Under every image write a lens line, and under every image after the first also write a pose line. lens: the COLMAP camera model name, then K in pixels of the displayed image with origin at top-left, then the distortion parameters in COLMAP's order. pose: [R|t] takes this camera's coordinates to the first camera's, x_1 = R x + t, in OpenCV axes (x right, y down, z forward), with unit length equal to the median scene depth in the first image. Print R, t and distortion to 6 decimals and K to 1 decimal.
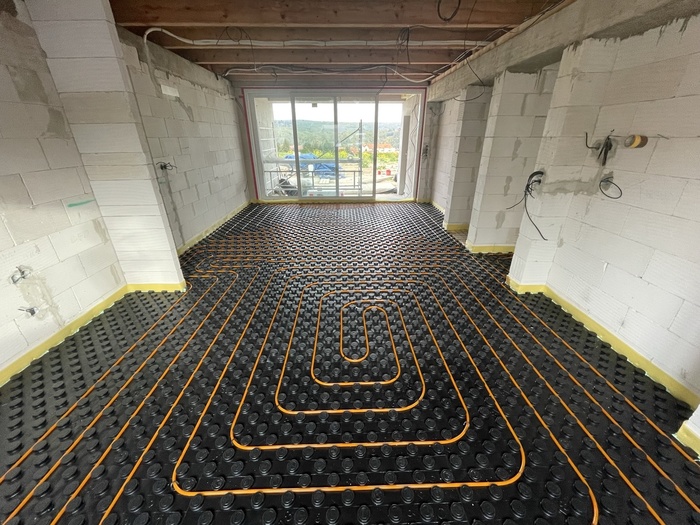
lens RADIAL K [[282.1, 0, 349.6], [0, 282.1, 264.6], [0, 0, 1]] dist [0.001366, 0.000522]
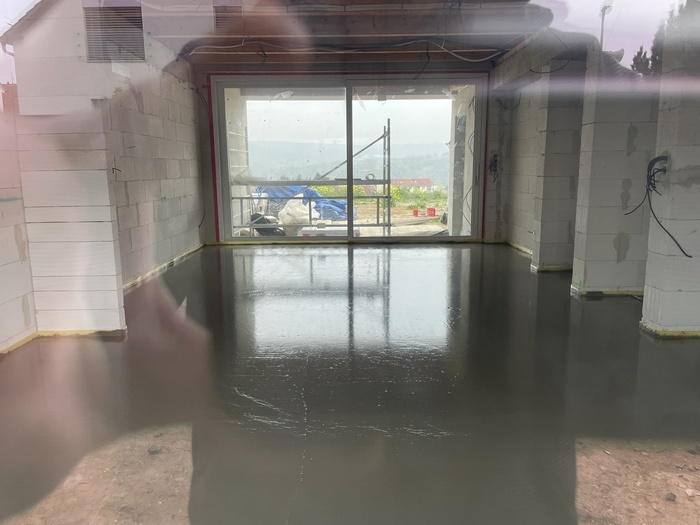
lens RADIAL K [[526.8, 0, 349.9], [0, 526.8, 261.2], [0, 0, 1]] dist [0.082455, -0.086740]
pose [[0.999832, -0.002242, -0.018172, -0.048842], [-0.002245, 0.969977, -0.243186, 0.167211], [0.018172, 0.243186, 0.969809, -0.158505]]
